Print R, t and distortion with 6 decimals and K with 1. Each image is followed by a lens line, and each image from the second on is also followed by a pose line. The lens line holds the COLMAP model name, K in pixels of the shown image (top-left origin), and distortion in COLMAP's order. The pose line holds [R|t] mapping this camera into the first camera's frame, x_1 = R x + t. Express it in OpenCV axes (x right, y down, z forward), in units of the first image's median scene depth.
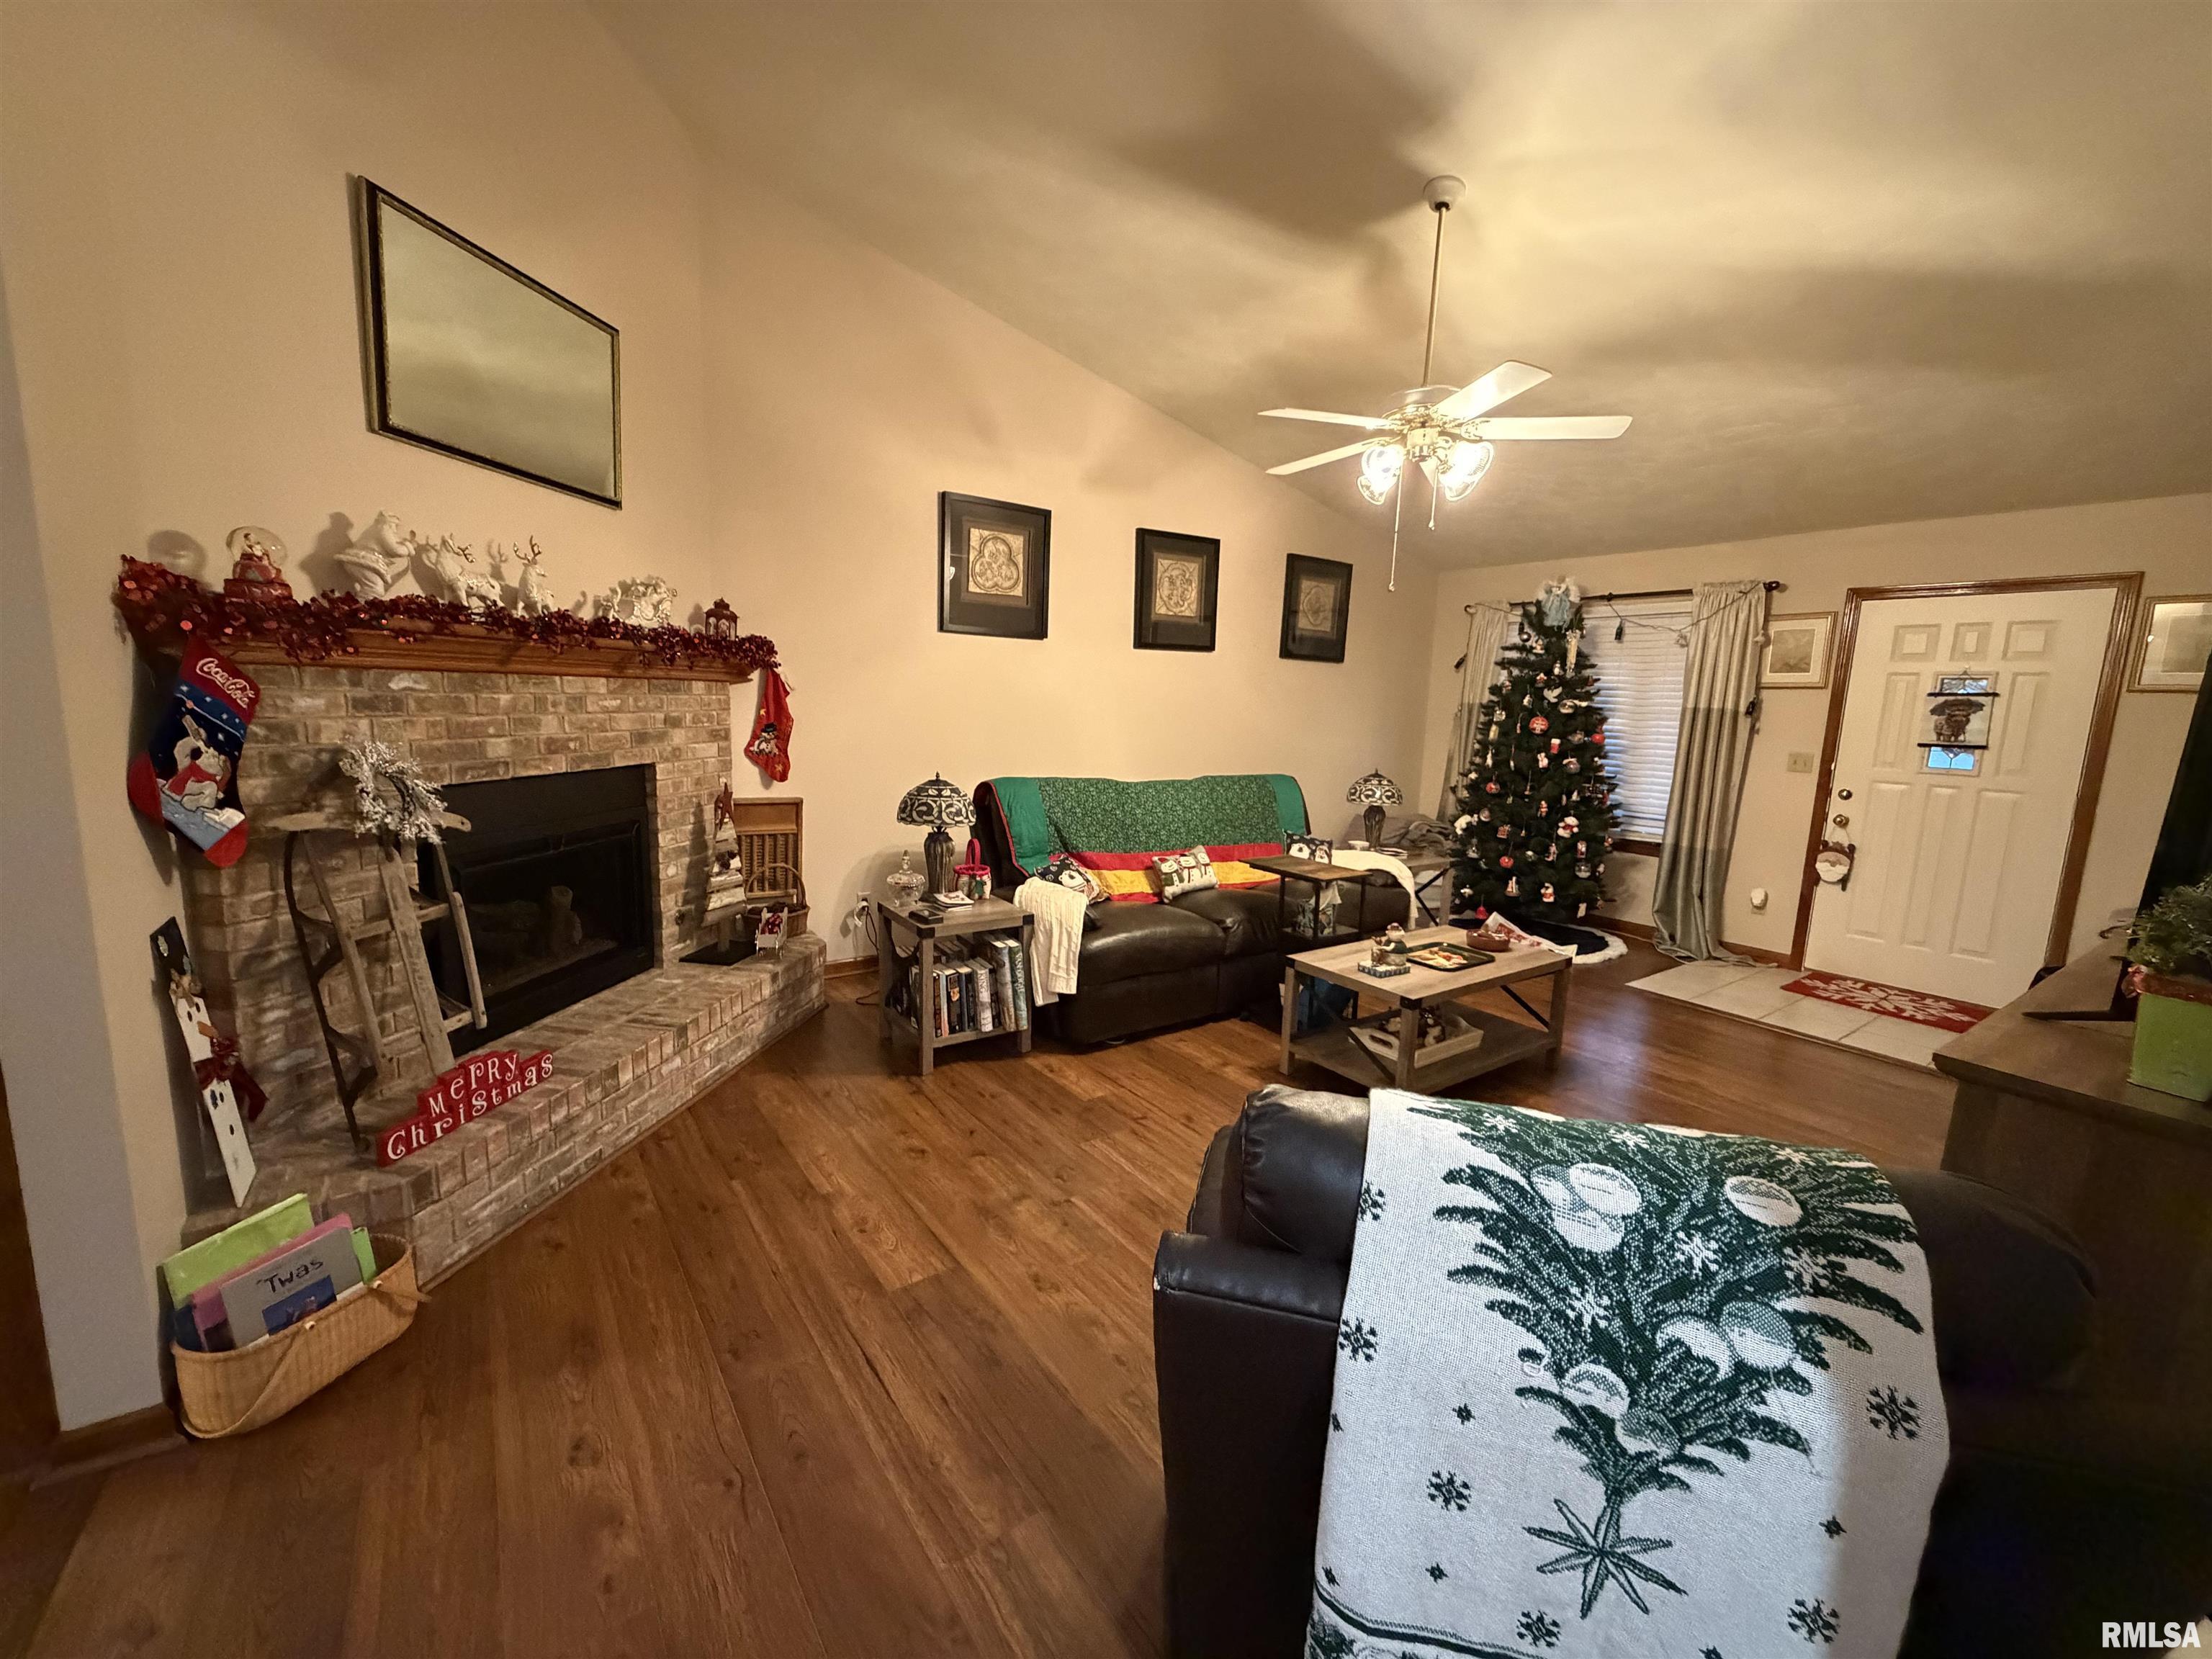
lens RADIAL K [[885.9, 0, 1106.0], [0, 885.9, 829.5], [0, 0, 1]] dist [0.001775, 0.000052]
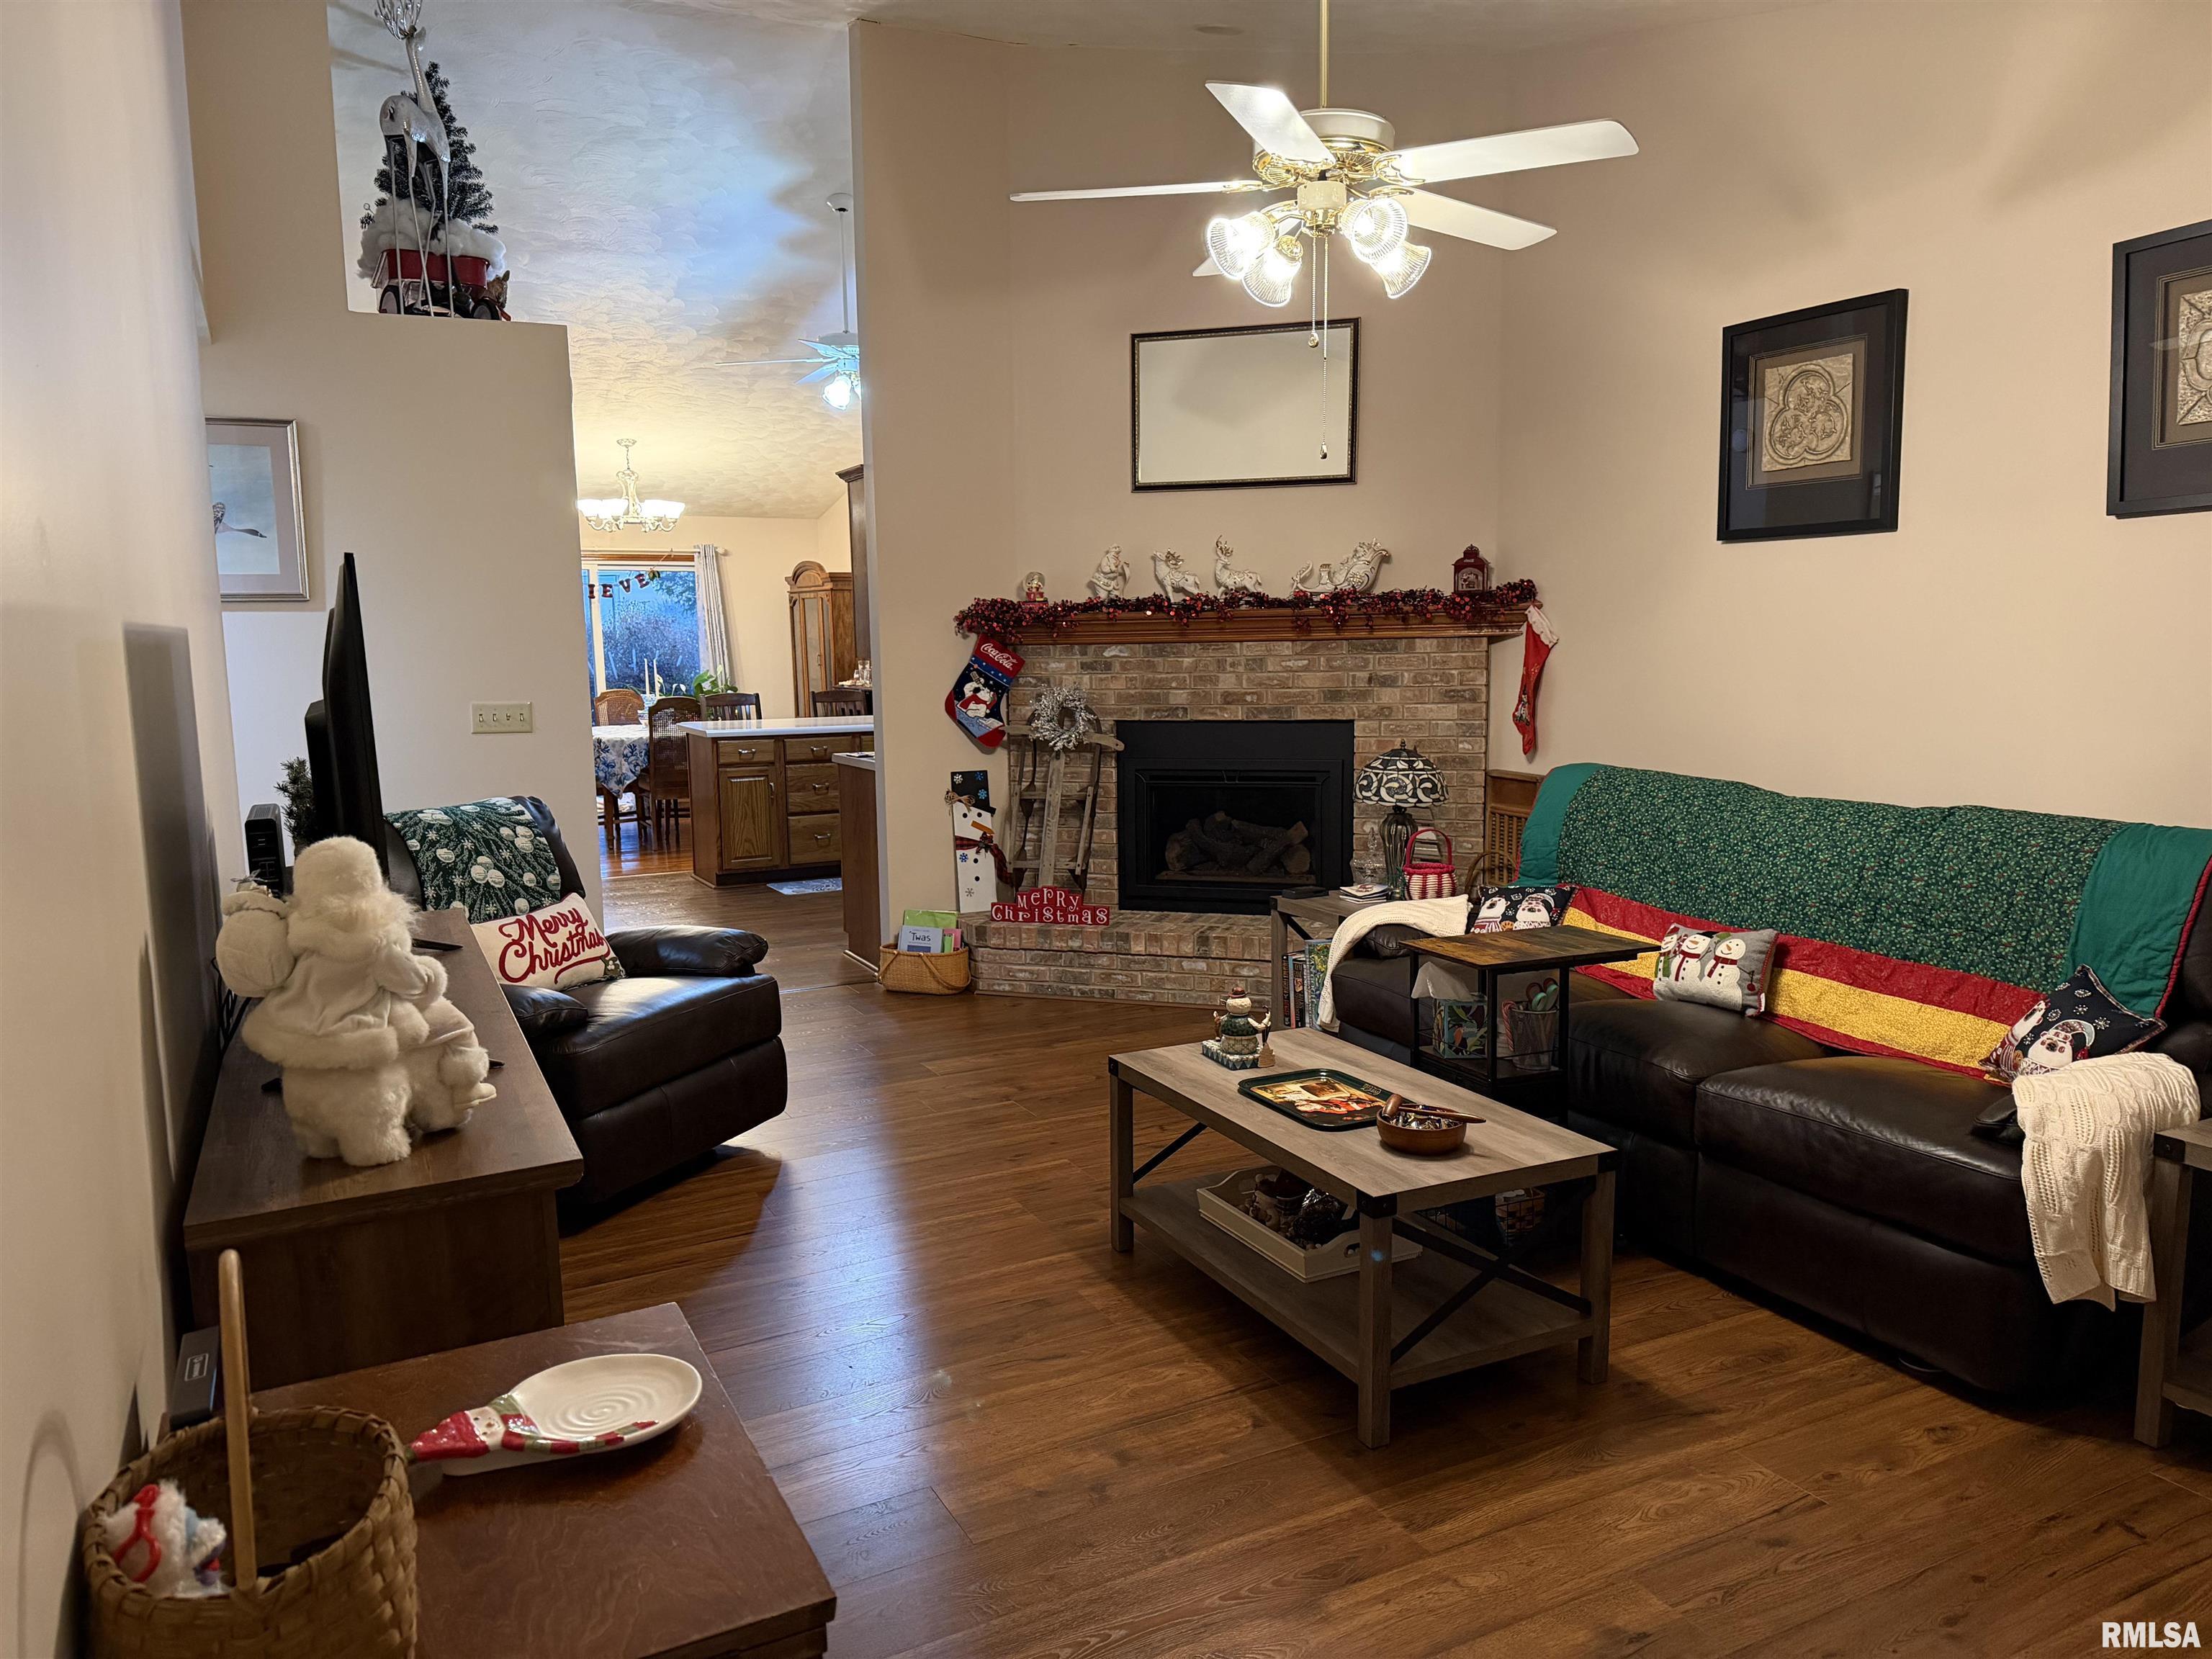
lens RADIAL K [[1513.5, 0, 1106.0], [0, 1513.5, 829.5], [0, 0, 1]] dist [0.139262, -0.275505]
pose [[-0.146170, 0.089193, -0.985230, 1.604250], [-0.136738, 0.984546, 0.109418, -0.126970], [0.979764, 0.150712, -0.131715, 1.184853]]
